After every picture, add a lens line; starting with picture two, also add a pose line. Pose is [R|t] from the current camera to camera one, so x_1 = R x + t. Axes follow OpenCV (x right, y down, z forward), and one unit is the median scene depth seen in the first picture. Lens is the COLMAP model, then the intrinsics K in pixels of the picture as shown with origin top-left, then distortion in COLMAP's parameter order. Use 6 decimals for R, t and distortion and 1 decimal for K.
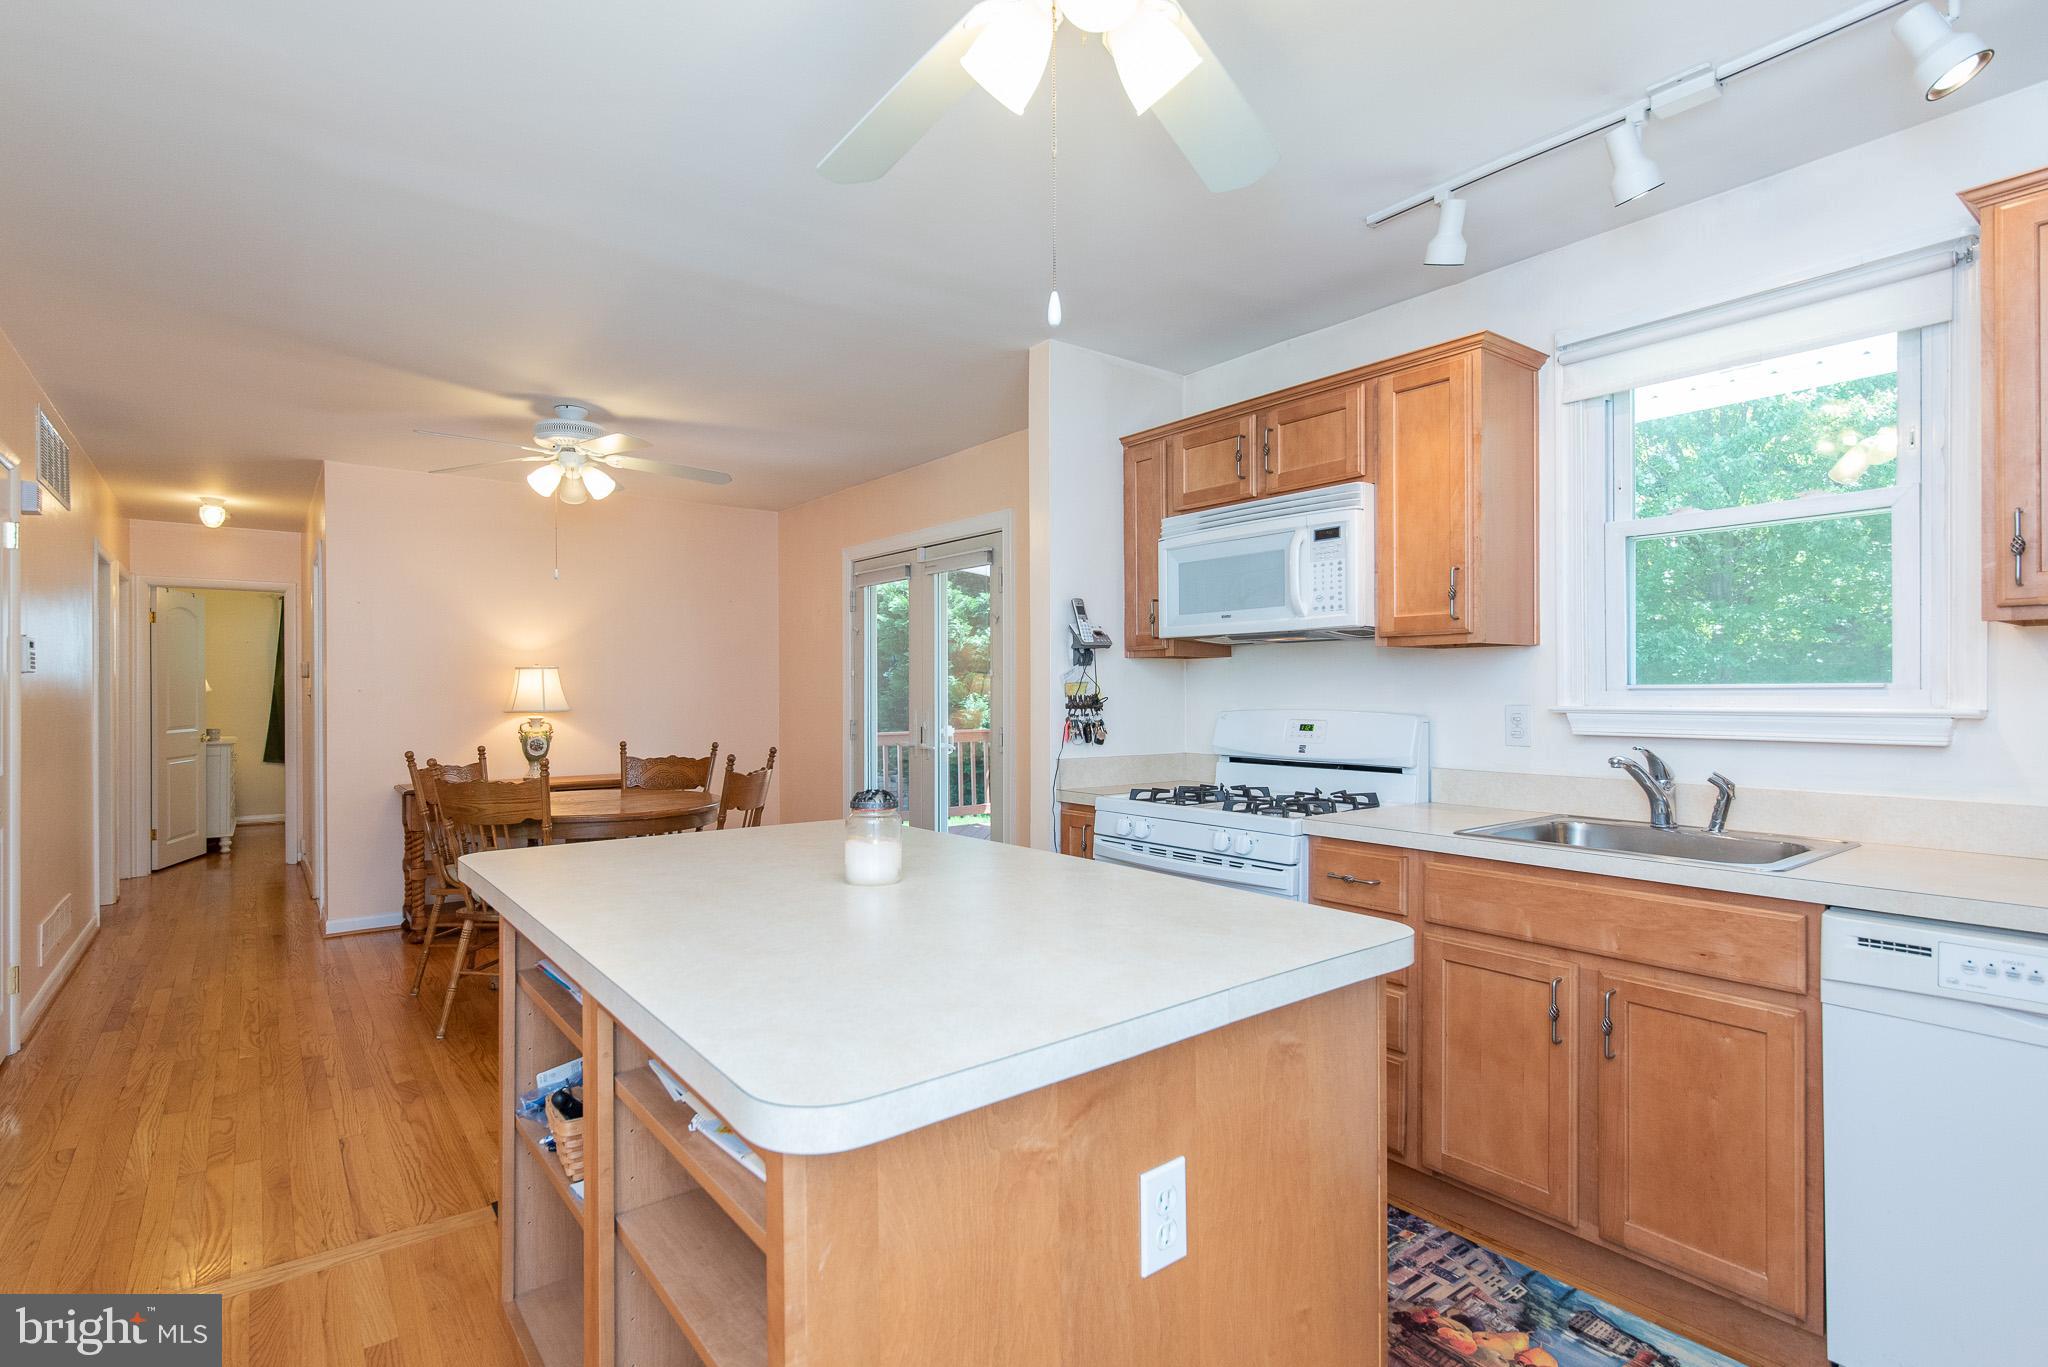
lens RADIAL K [[1018.1, 0, 1007.5], [0, 1018.1, 685.9], [0, 0, 1]] dist [0.004029, -0.002161]
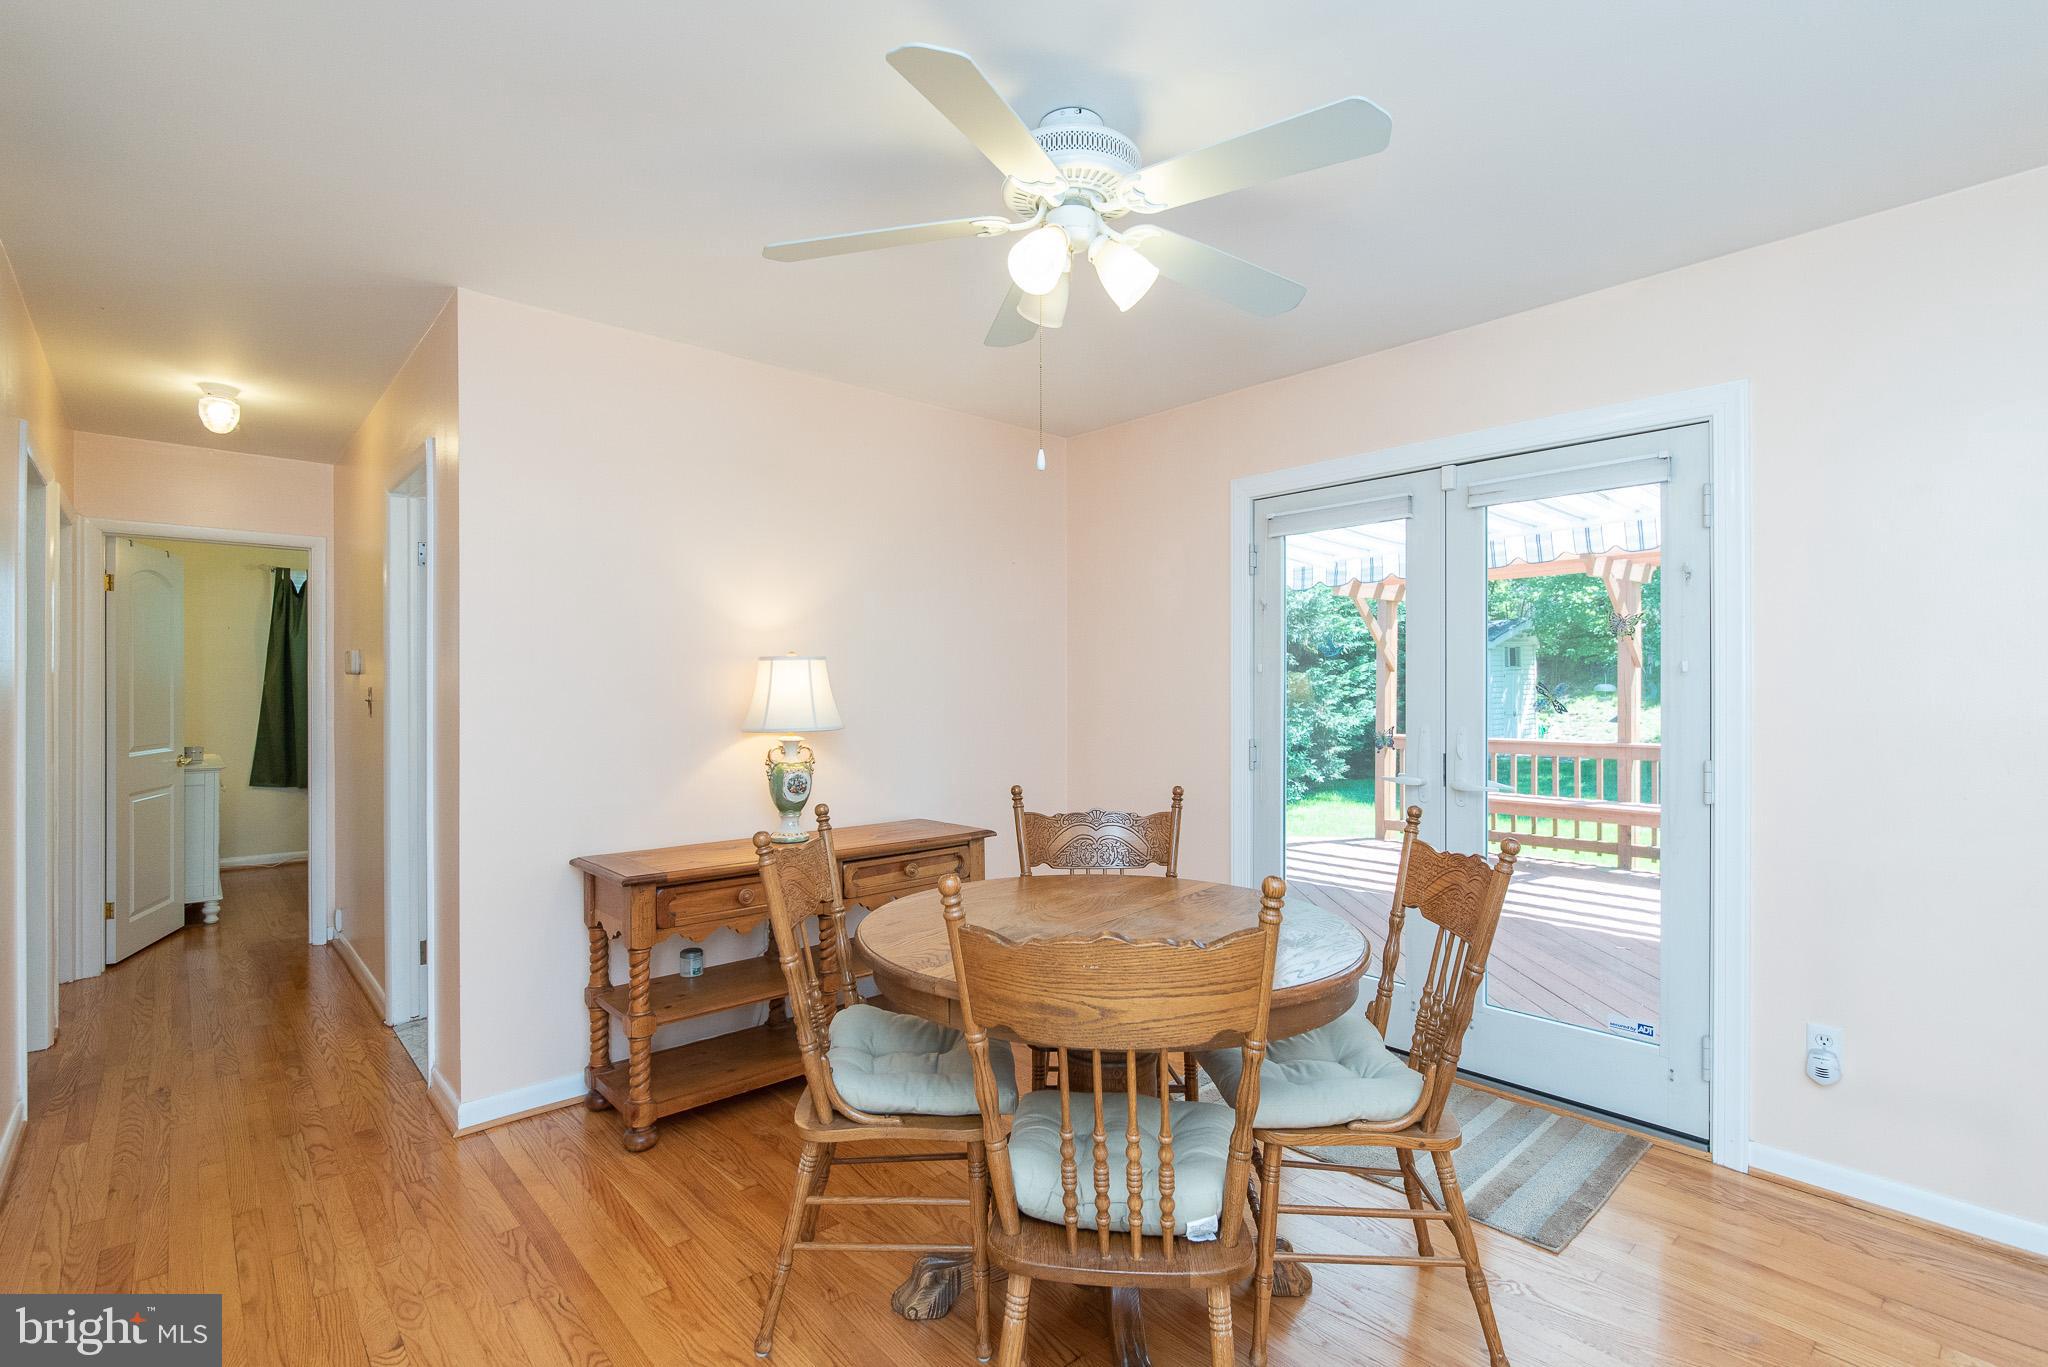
lens RADIAL K [[979.1, 0, 1044.0], [0, 979.1, 680.2], [0, 0, 1]] dist [-0.015690, -0.000659]
pose [[0.995684, 0.000189, 0.092810, -0.367886], [0.000160, 0.999993, -0.003757, -0.001928], [-0.092810, 0.003756, 0.995677, 0.404855]]
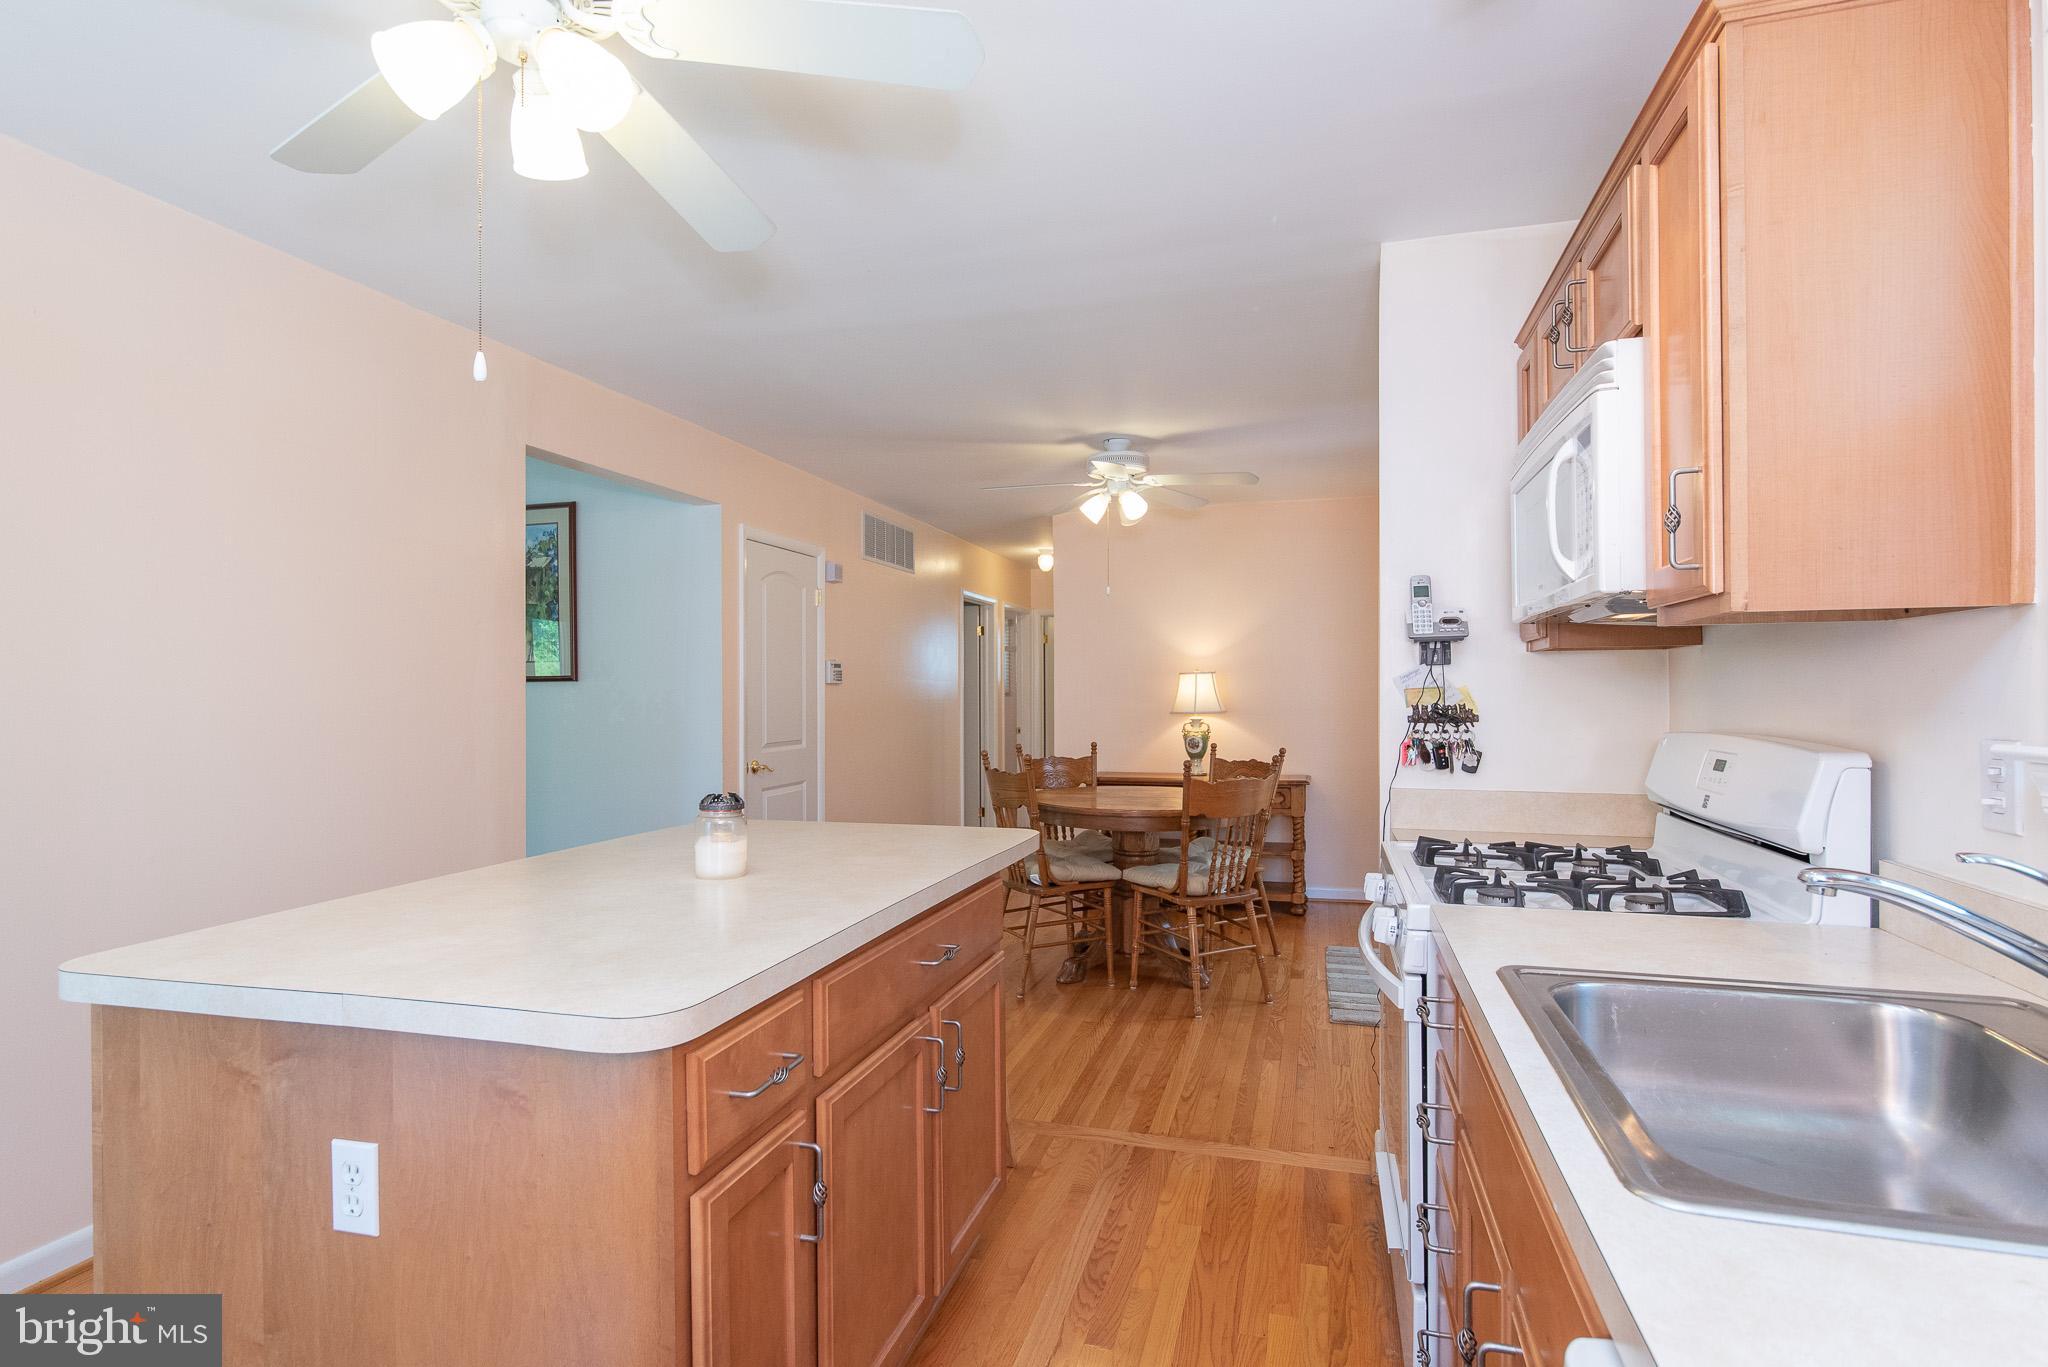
lens RADIAL K [[1018.1, 0, 1018.4], [0, 1018.1, 692.8], [0, 0, 1]] dist [0.004029, -0.002161]
pose [[0.593843, 0.001849, -0.804579, 0.307880], [0.004410, 0.999975, 0.005554, -0.003401], [0.804569, -0.006846, 0.593820, 0.194698]]
